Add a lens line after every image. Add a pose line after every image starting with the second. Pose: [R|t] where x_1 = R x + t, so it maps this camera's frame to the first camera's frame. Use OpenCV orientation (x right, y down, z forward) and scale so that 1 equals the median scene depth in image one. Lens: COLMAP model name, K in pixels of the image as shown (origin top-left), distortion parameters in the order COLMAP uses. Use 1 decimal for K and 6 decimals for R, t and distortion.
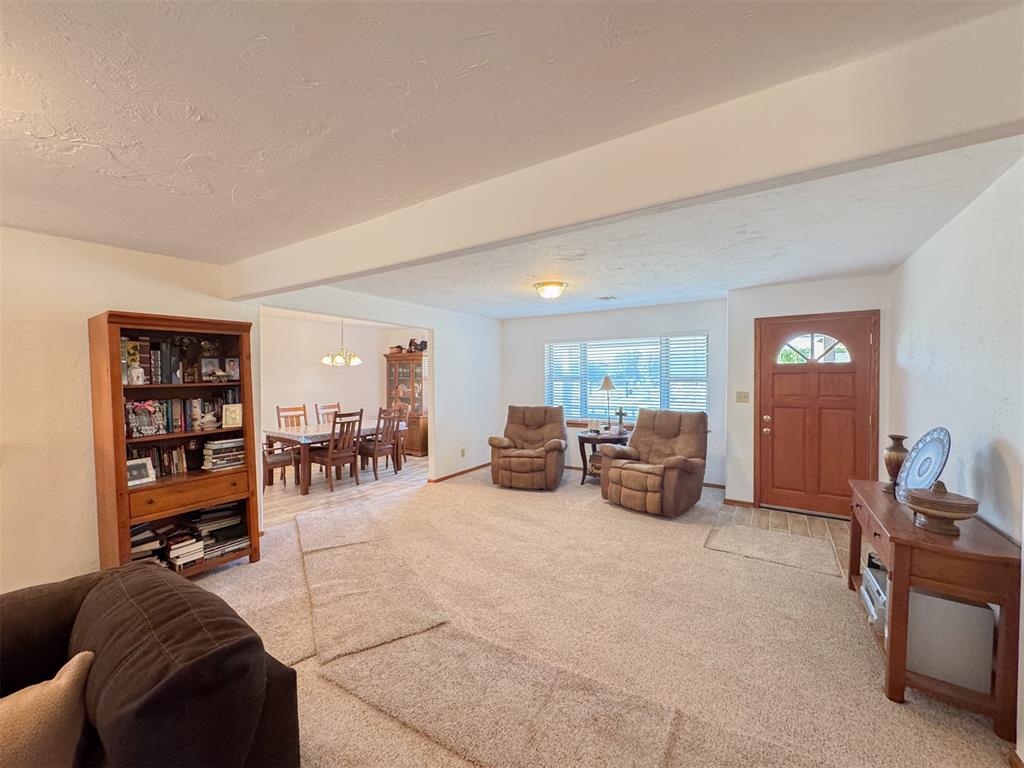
lens RADIAL K [[410.1, 0, 505.3], [0, 410.1, 382.4], [0, 0, 1]] dist [-0.001810, 0.000524]
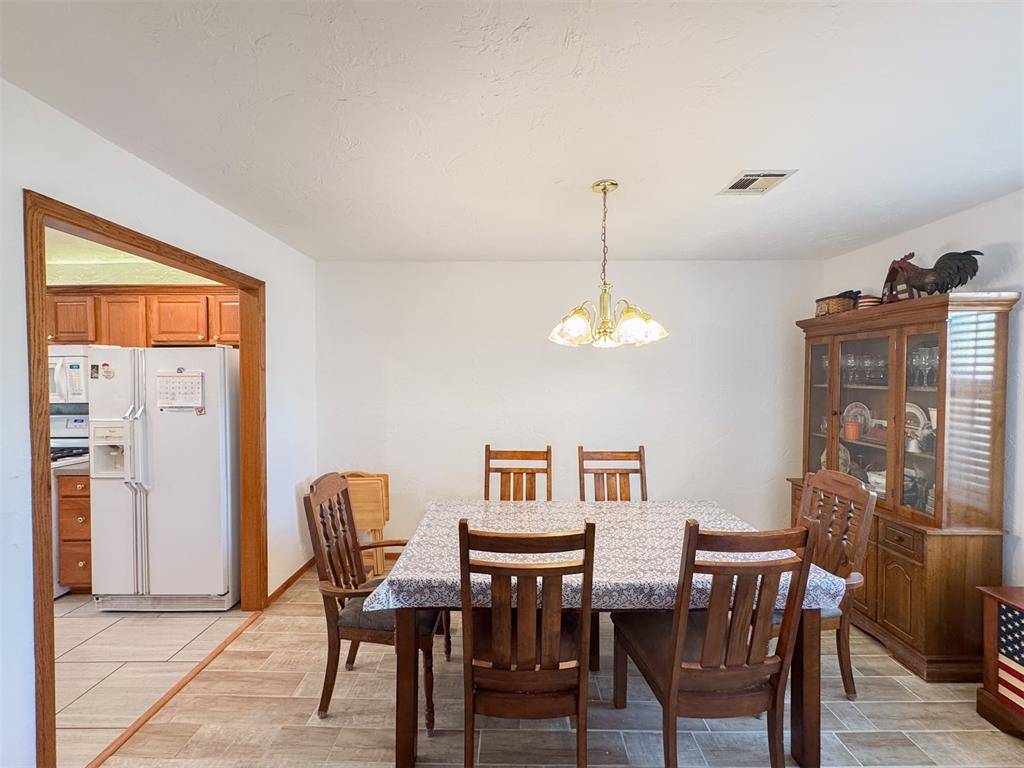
lens RADIAL K [[410.1, 0, 513.0], [0, 410.1, 385.7], [0, 0, 1]] dist [-0.001810, 0.000524]
pose [[0.554158, 0.023170, -0.832089, -0.131950], [-0.018788, 0.999706, 0.015325, -0.011138], [0.832199, 0.007141, 0.554430, 0.597041]]
